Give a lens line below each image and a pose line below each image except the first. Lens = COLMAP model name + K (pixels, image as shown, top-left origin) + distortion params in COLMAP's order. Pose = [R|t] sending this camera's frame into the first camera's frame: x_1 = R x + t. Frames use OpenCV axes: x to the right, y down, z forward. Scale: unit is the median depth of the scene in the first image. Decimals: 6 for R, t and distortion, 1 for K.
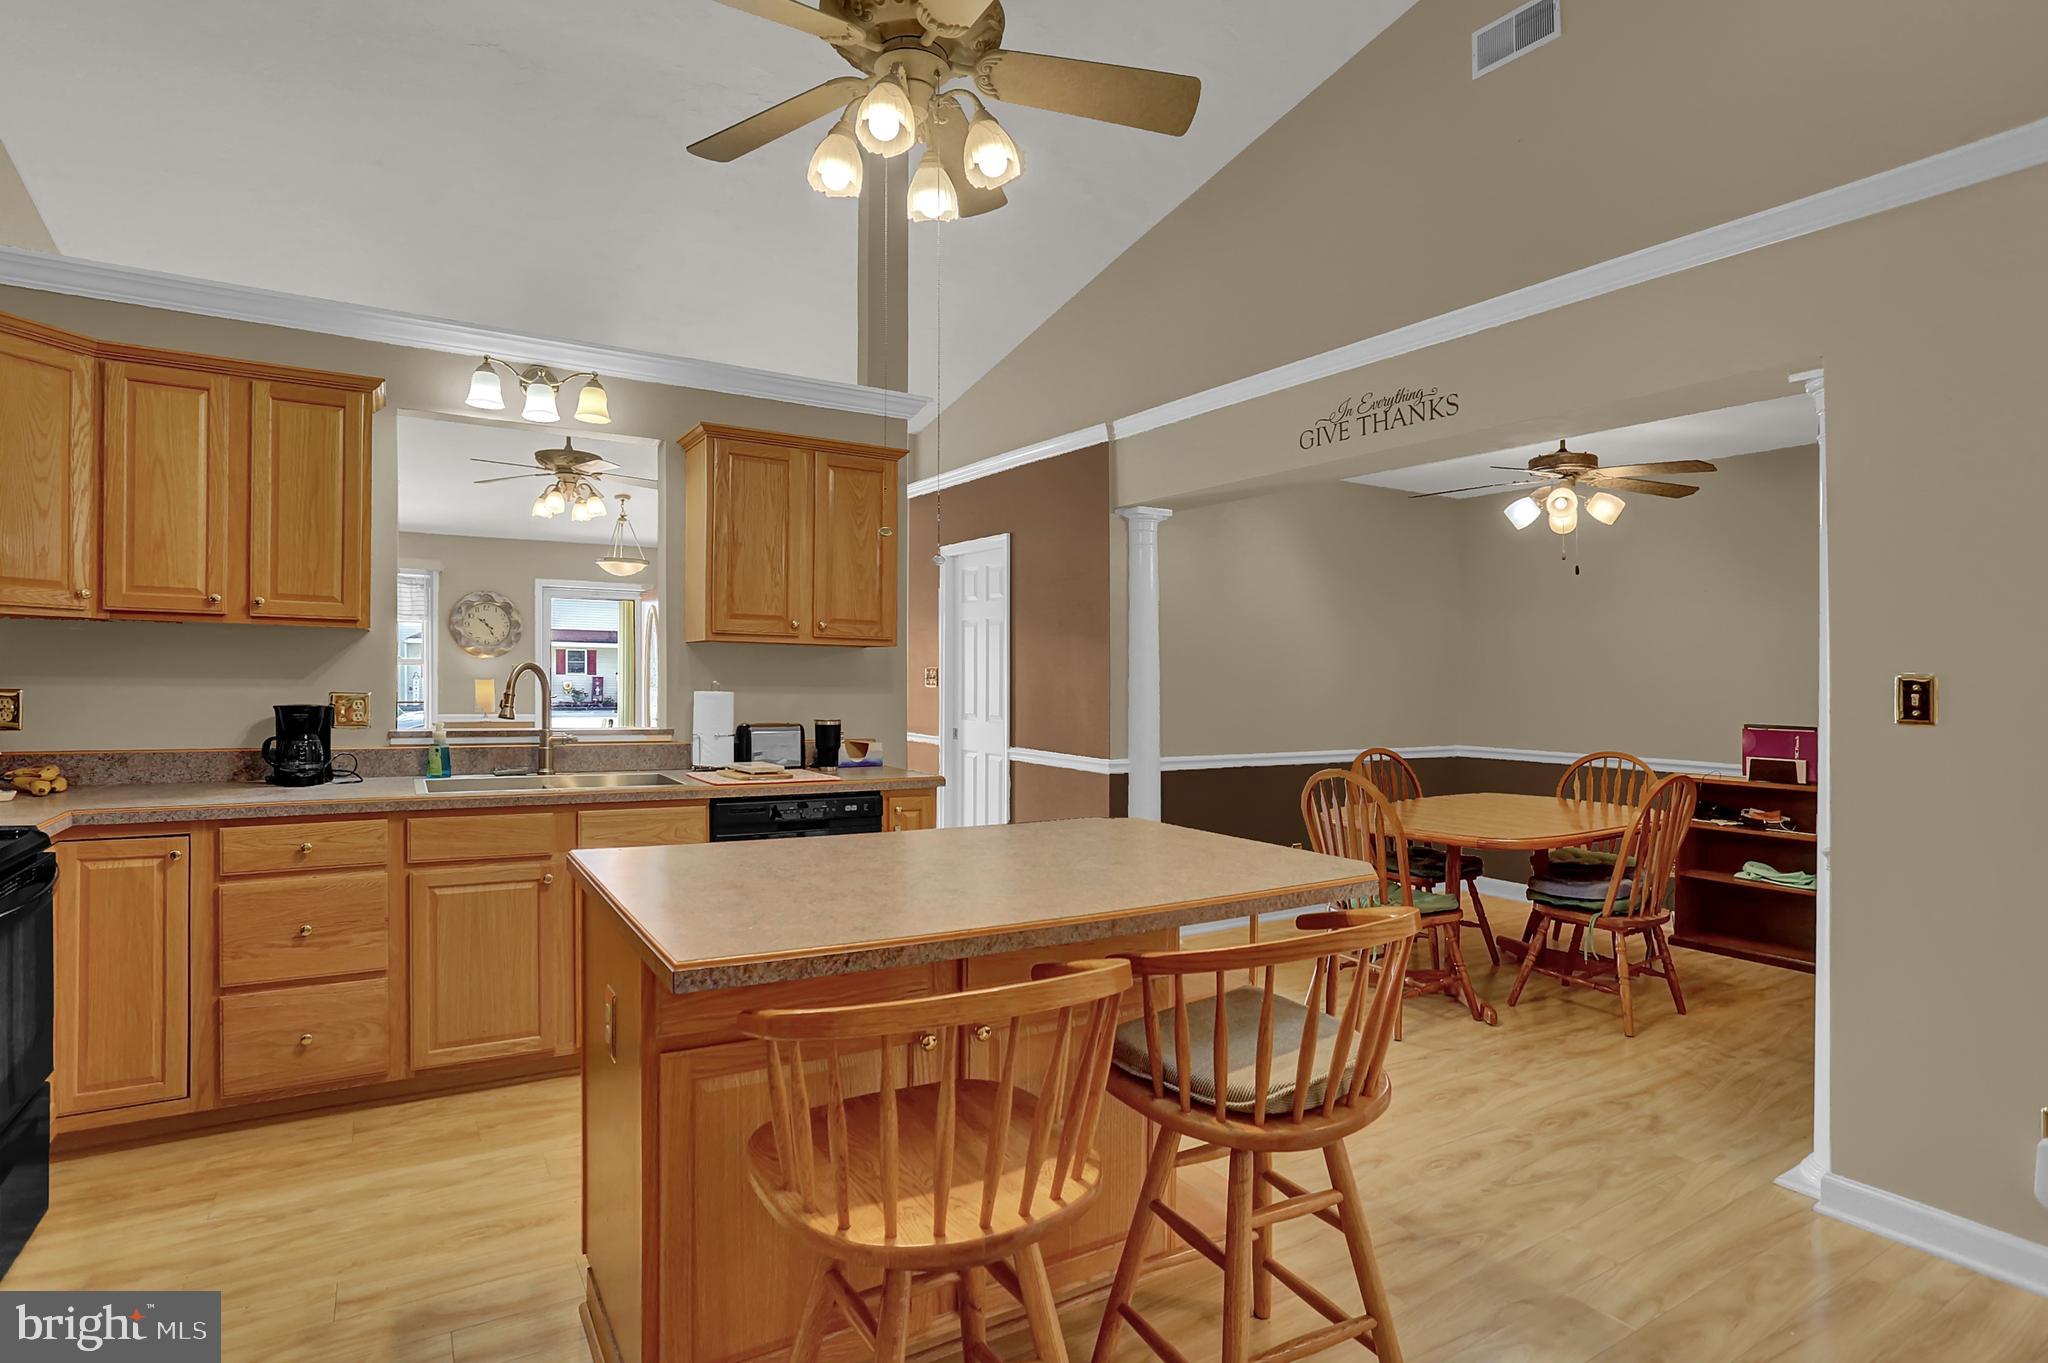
lens RADIAL K [[1038.9, 0, 1025.0], [0, 1038.9, 667.9], [0, 0, 1]] dist [-0.057835, 0.027061]
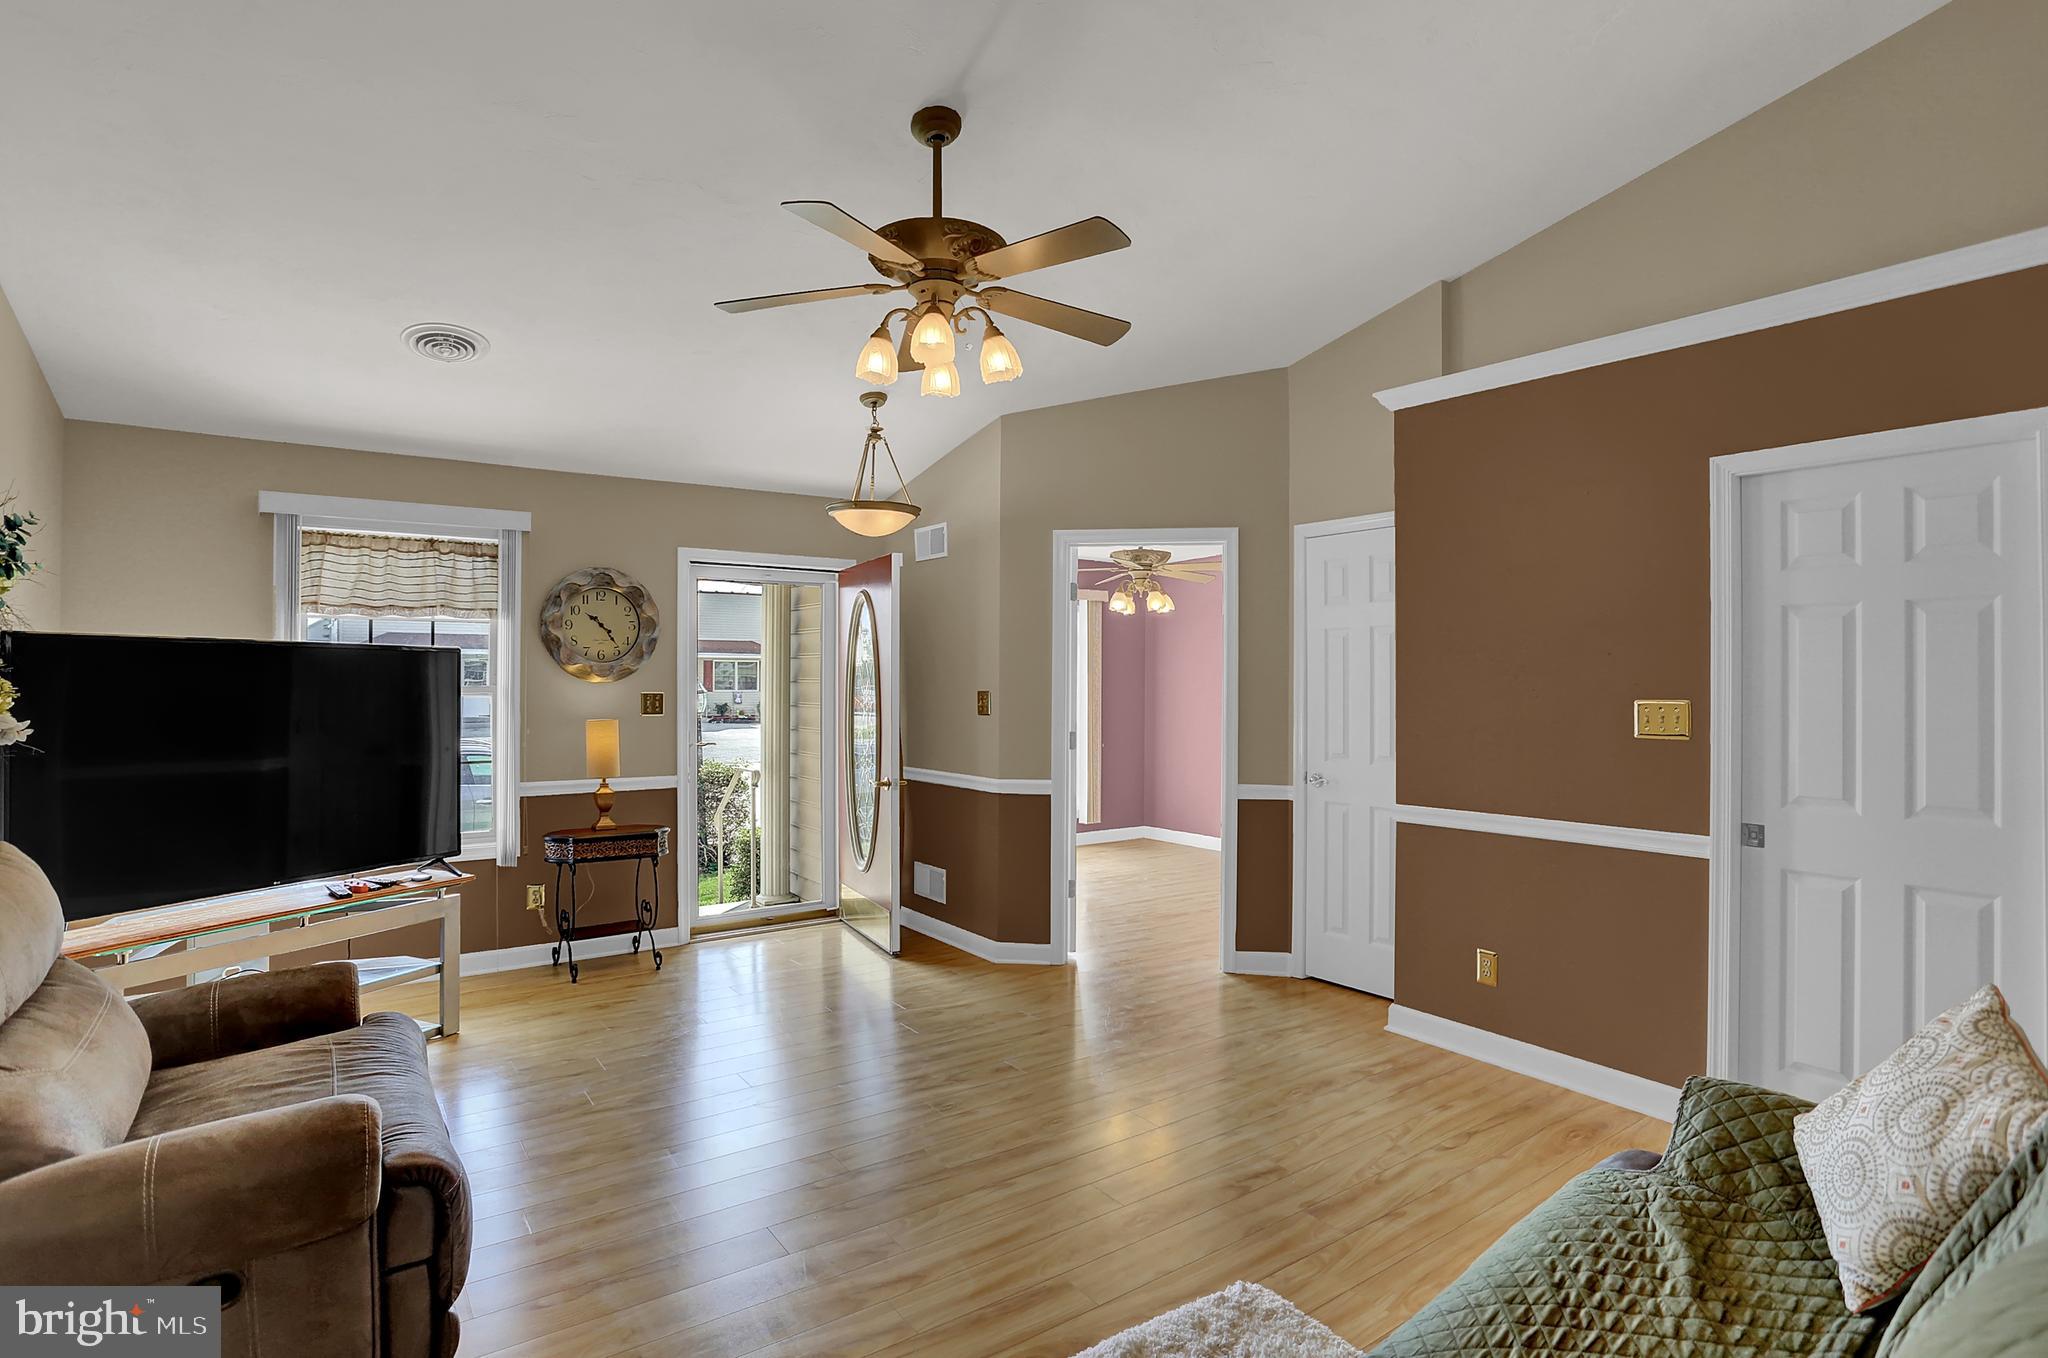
lens RADIAL K [[1038.9, 0, 1025.0], [0, 1038.9, 665.4], [0, 0, 1]] dist [-0.057835, 0.027061]
pose [[0.998187, -0.012577, 0.058867, -0.701522], [0.012768, 0.999914, -0.002878, -0.031410], [-0.058825, 0.003624, 0.998262, 0.876293]]
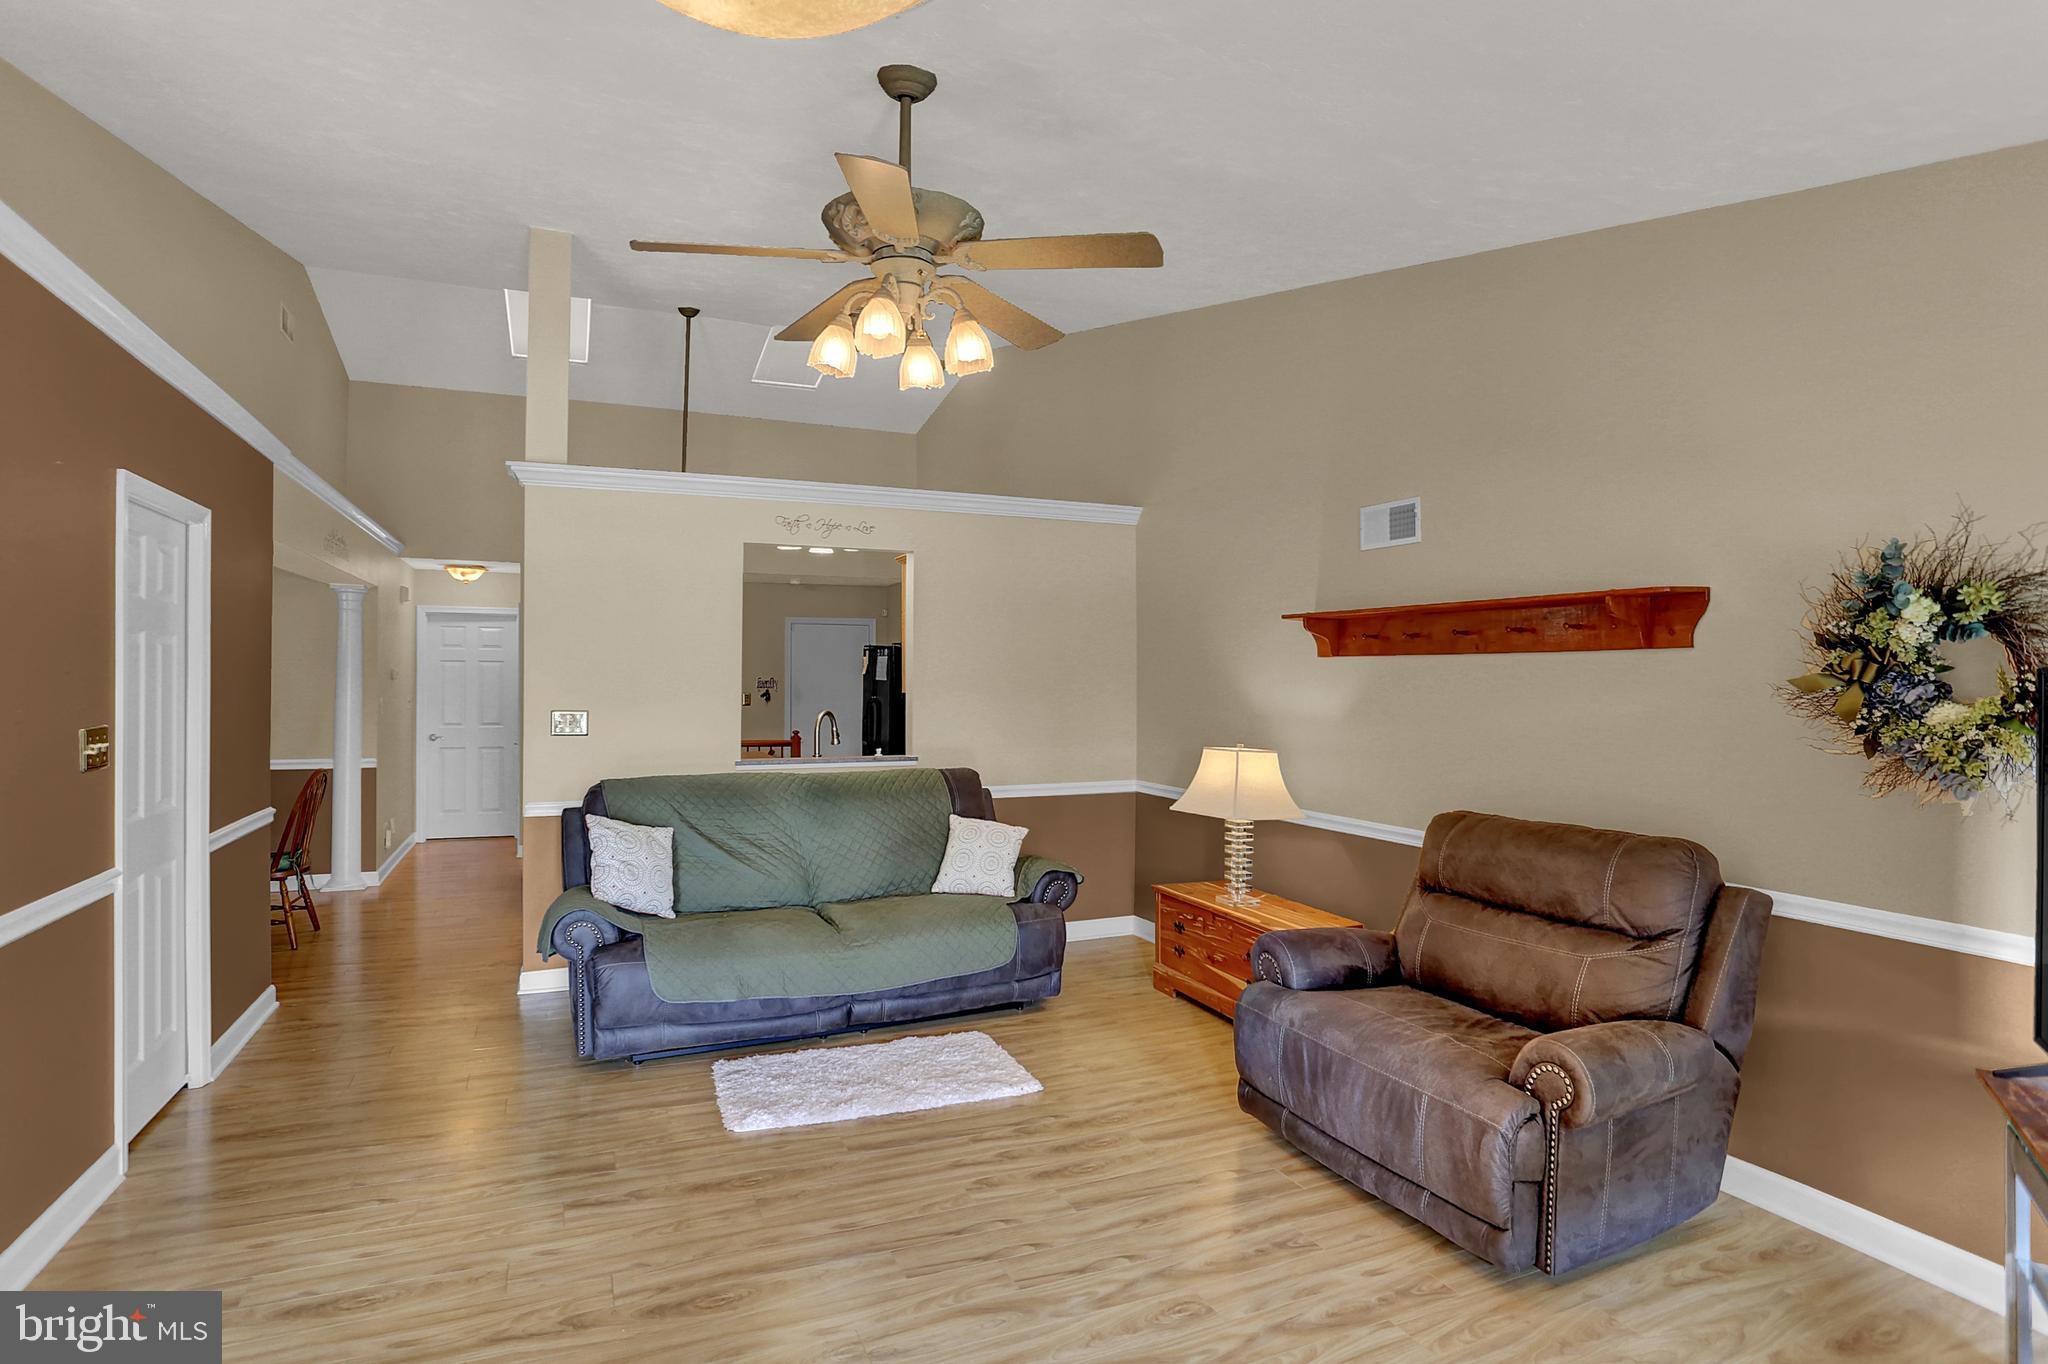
lens RADIAL K [[1031.8, 0, 1000.8], [0, 1031.8, 684.6], [0, 0, 1]] dist [-0.044753, 0.031219]
pose [[-0.989570, -0.014446, 0.143327, -0.868249], [-0.015439, 0.999864, -0.005818, -0.041038], [-0.143223, -0.007970, -0.989658, 2.236964]]
